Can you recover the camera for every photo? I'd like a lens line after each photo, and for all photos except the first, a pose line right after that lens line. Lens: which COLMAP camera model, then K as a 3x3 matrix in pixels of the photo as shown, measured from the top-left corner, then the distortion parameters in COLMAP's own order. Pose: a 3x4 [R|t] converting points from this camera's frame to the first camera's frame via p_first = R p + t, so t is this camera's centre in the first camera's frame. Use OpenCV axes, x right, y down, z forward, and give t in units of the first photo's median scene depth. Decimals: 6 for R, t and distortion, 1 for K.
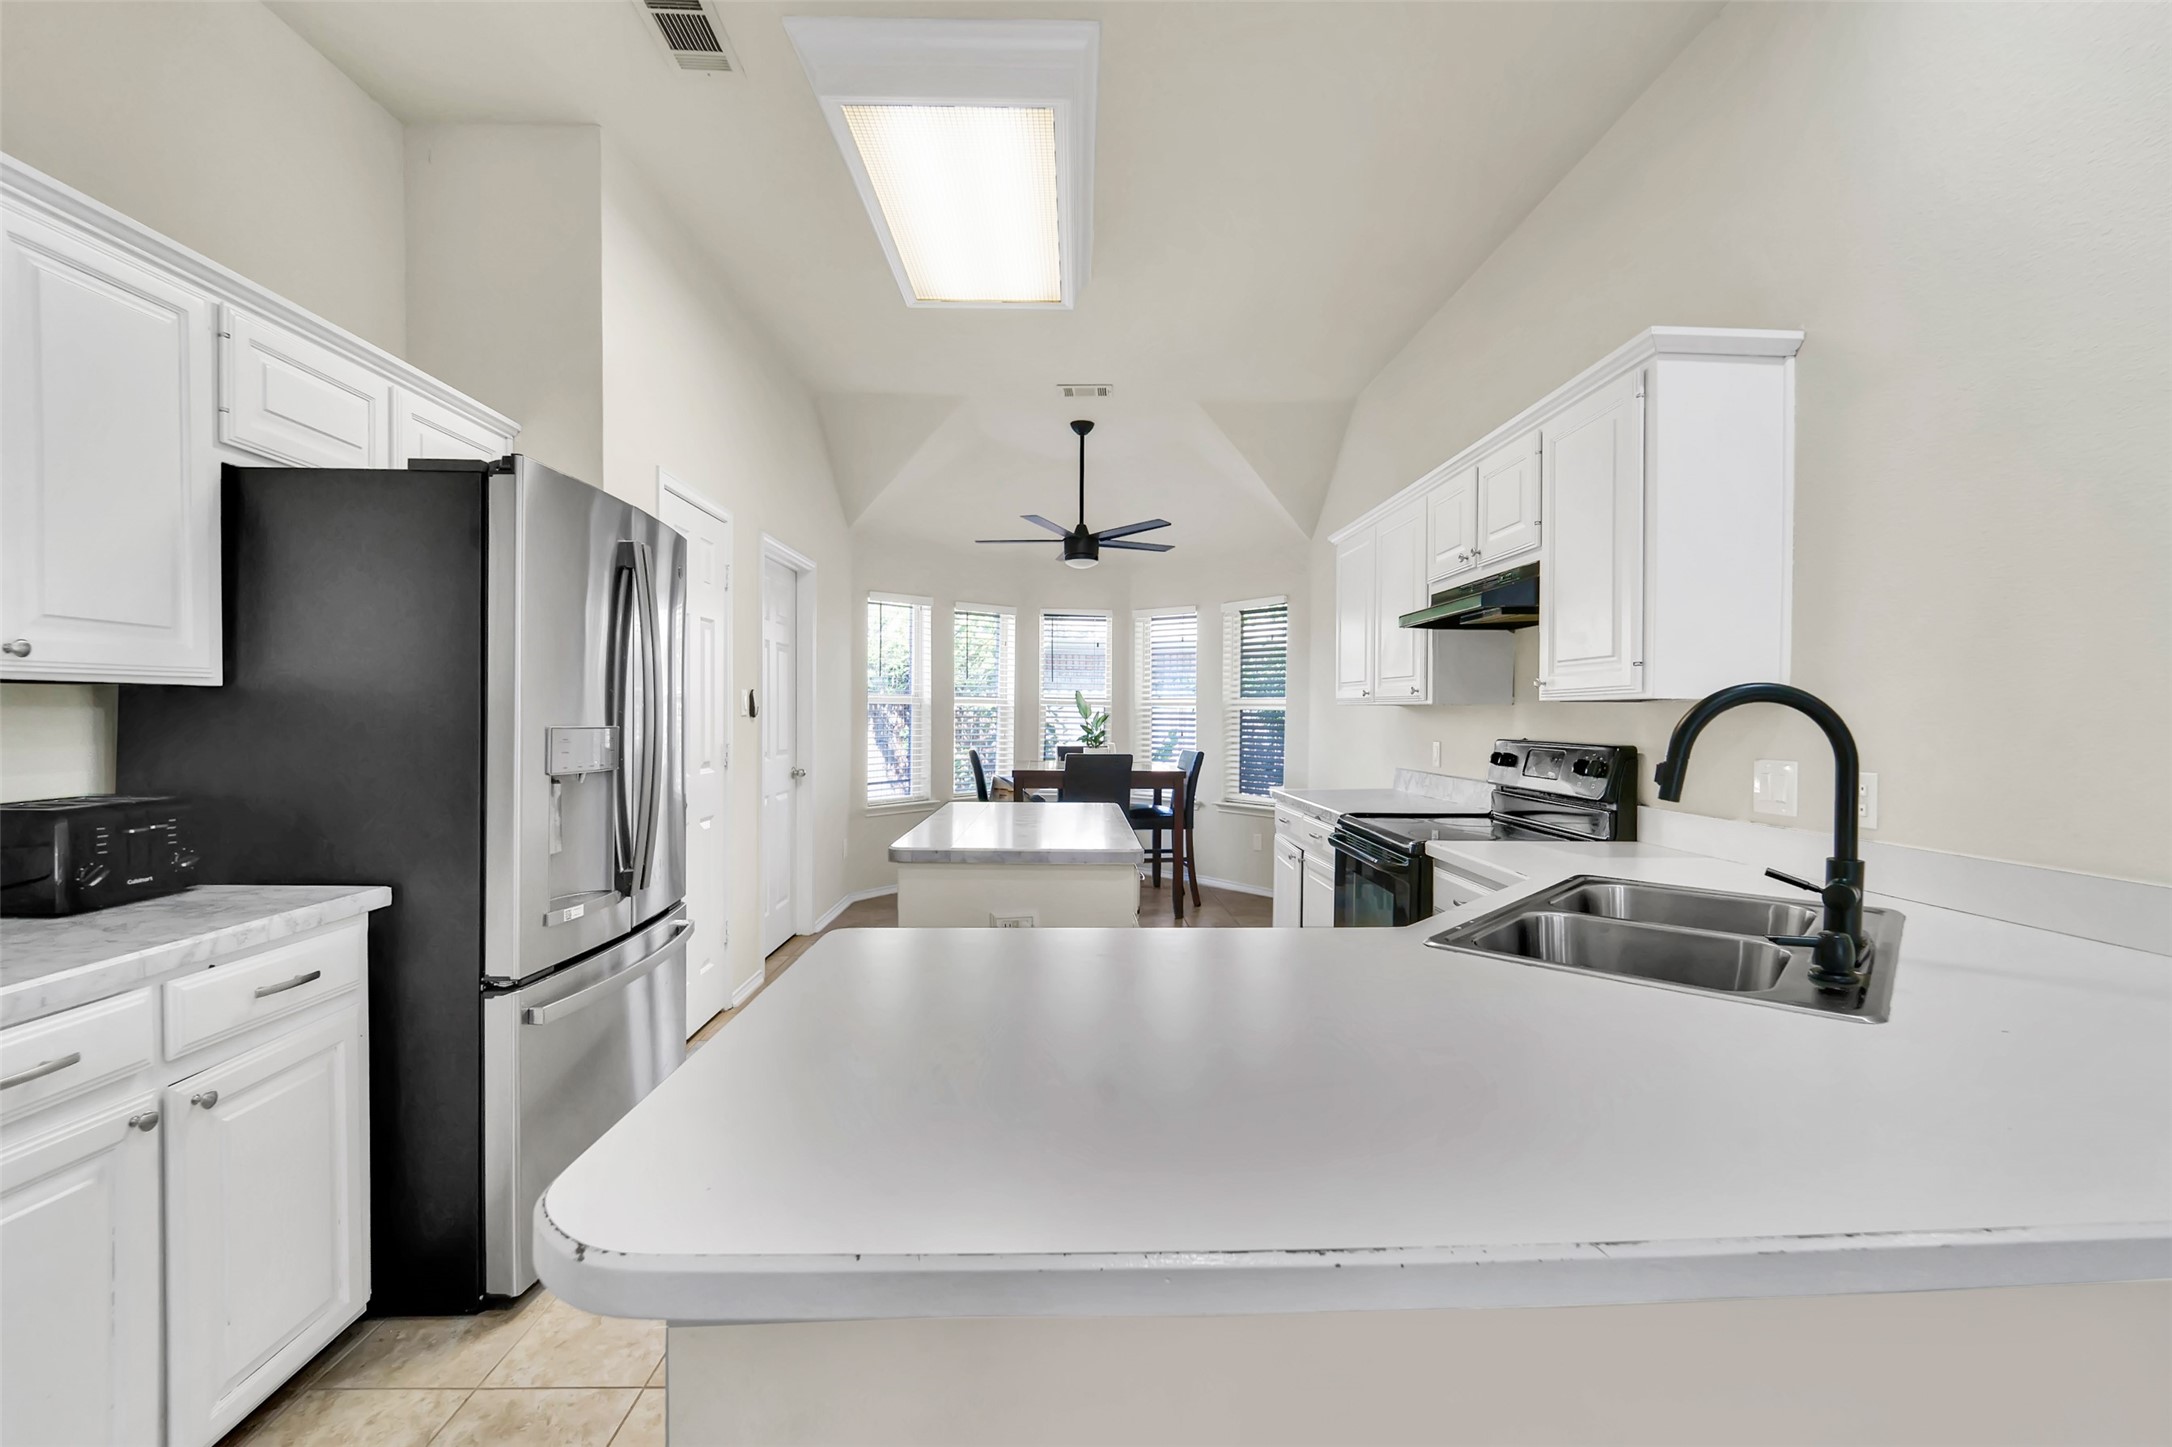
lens RADIAL K [[880.8, 0, 1094.7], [0, 880.8, 696.9], [0, 0, 1]] dist [-0.024721, -0.000082]
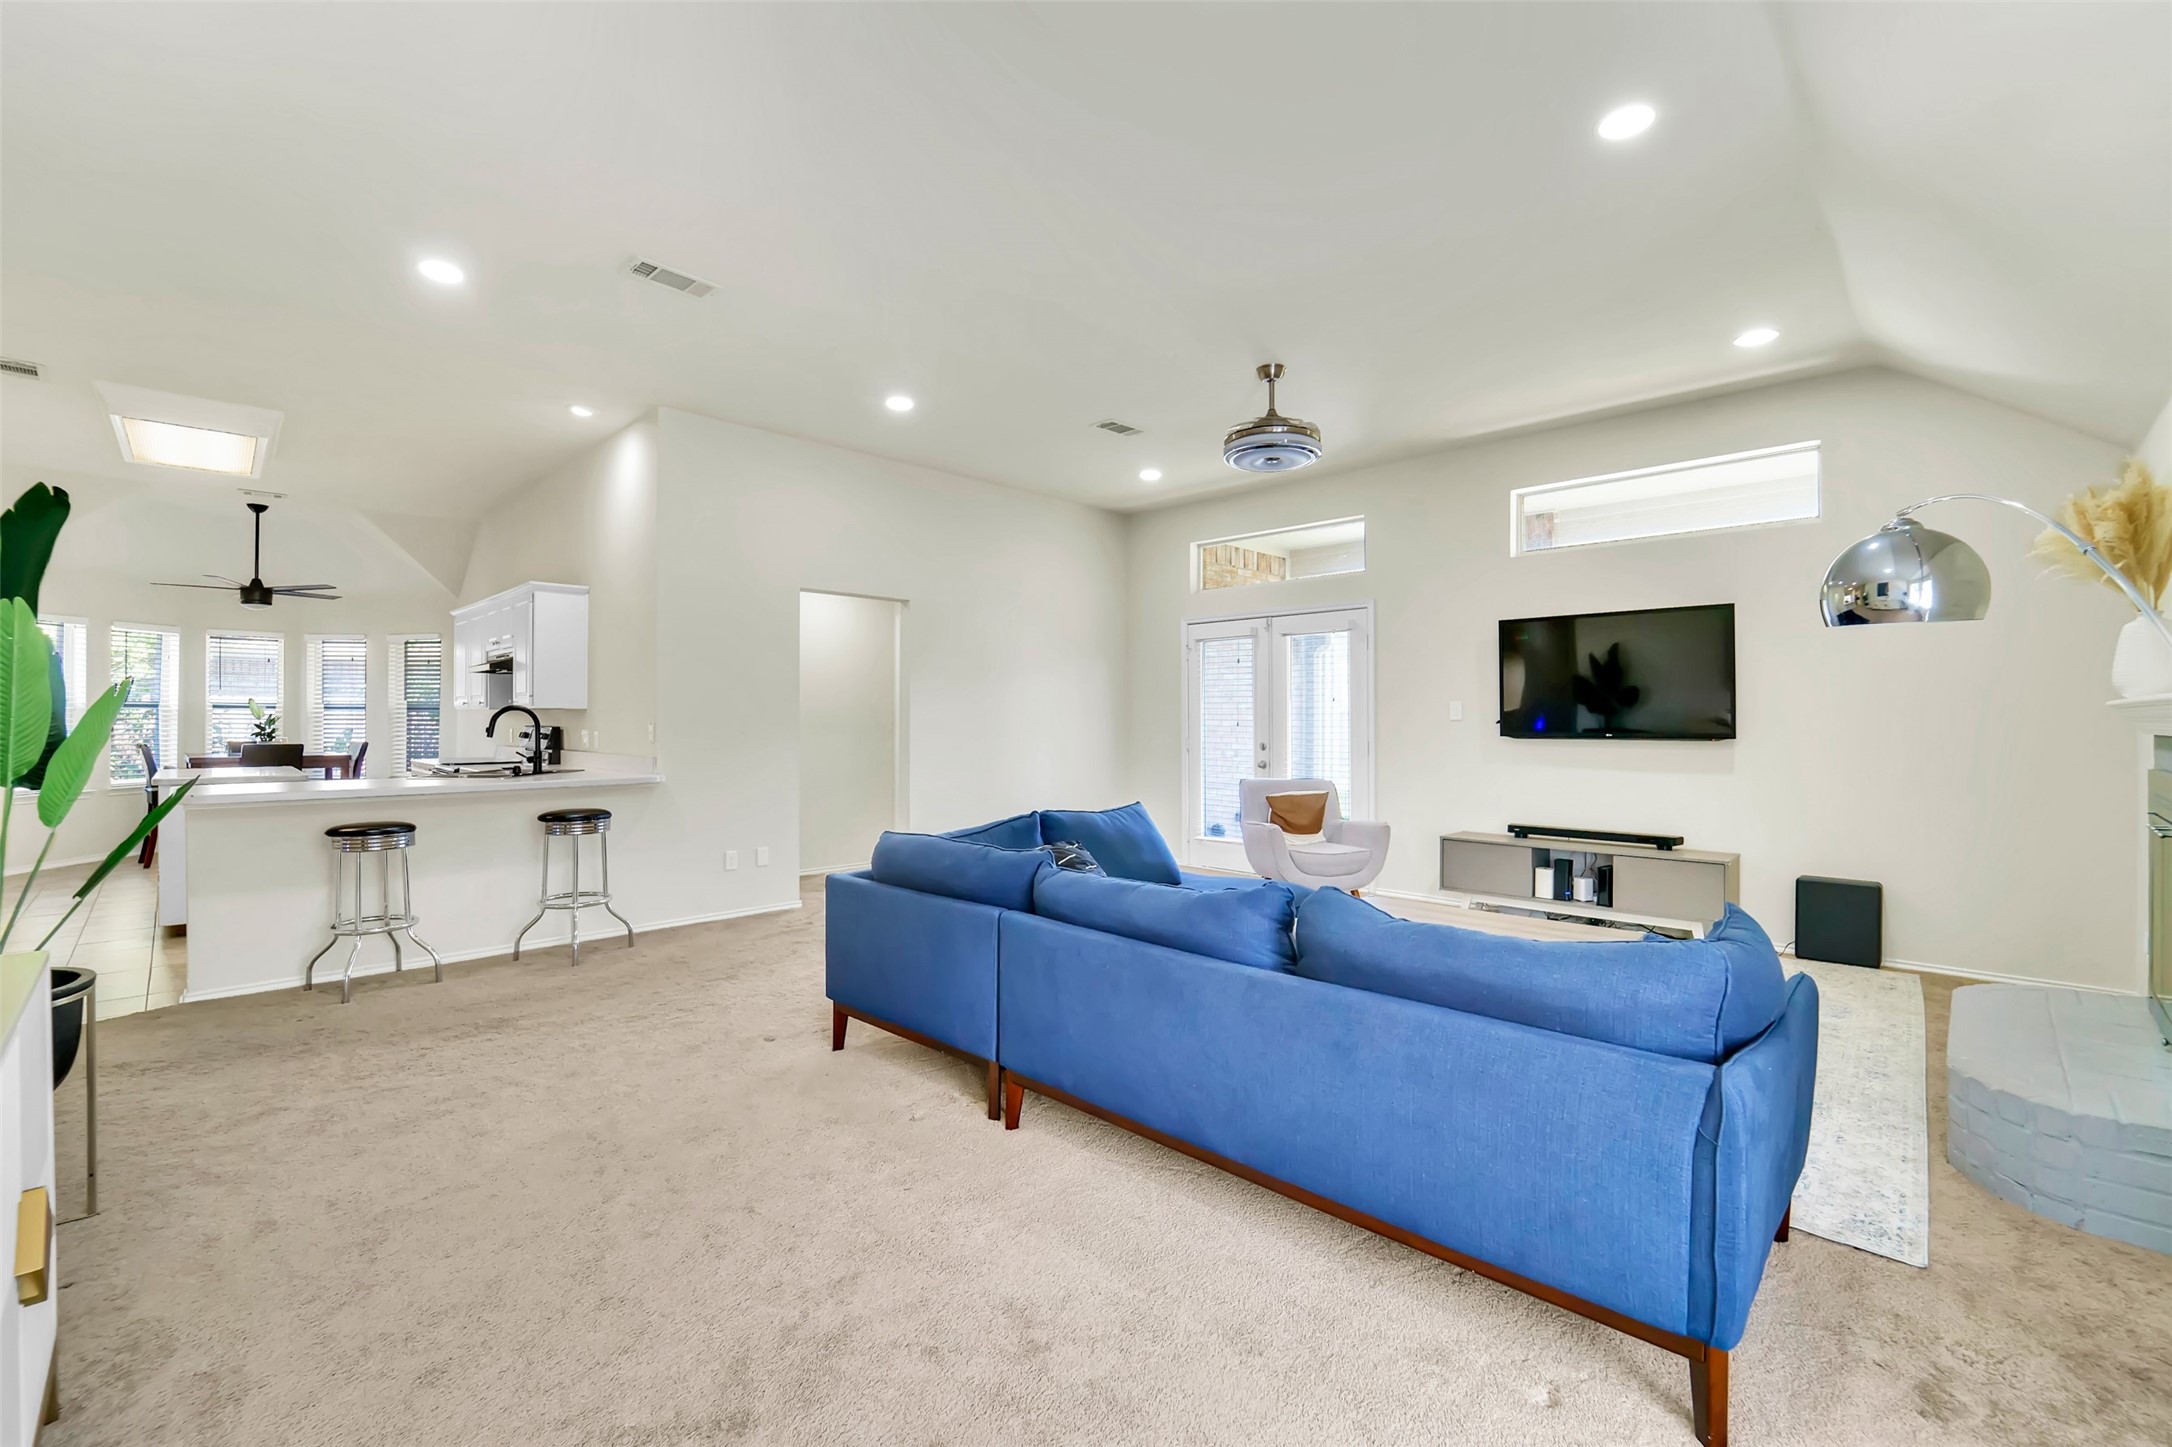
lens RADIAL K [[903.1, 0, 1086.0], [0, 903.1, 723.5], [0, 0, 1]] dist [-0.034258, -0.000244]
pose [[0.723479, -0.003602, 0.690337, -0.019281], [-0.014618, 0.999682, 0.020536, -0.014297], [-0.690192, -0.024949, 0.723196, -0.813754]]
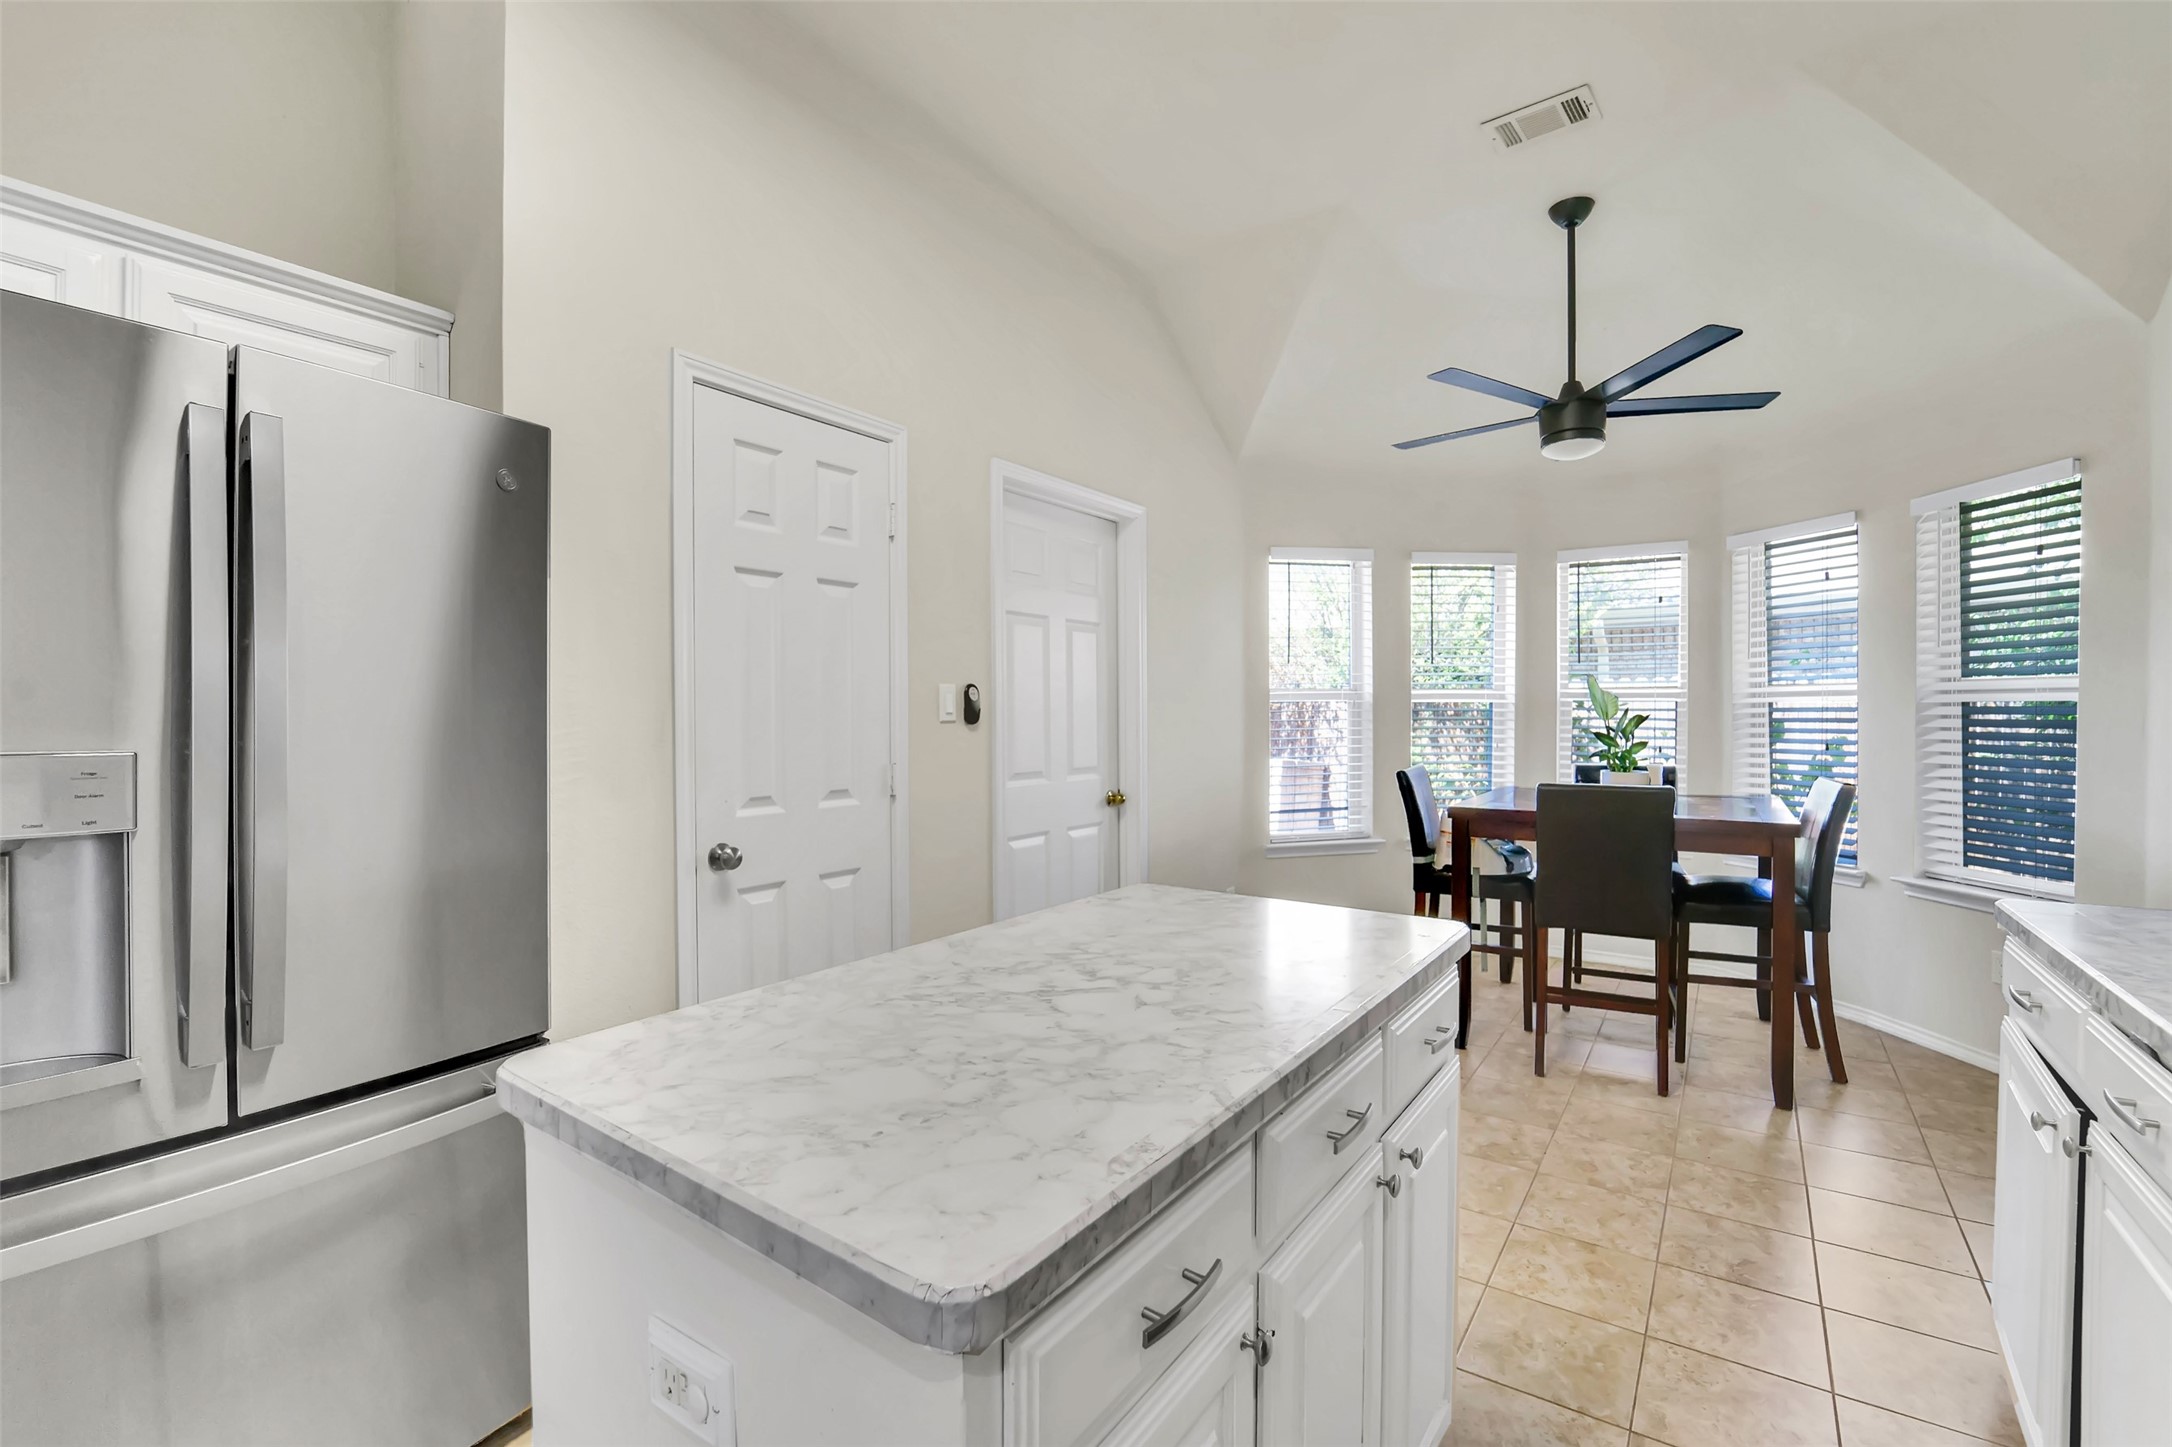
lens RADIAL K [[920.9, 0, 1097.9], [0, 920.9, 718.7], [0, 0, 1]] dist [-0.025572, -0.000181]
pose [[0.800516, -0.006738, -0.599273, 0.083878], [0.020464, 0.999661, 0.016096, 0.006440], [0.598962, -0.025149, 0.800383, 0.306725]]
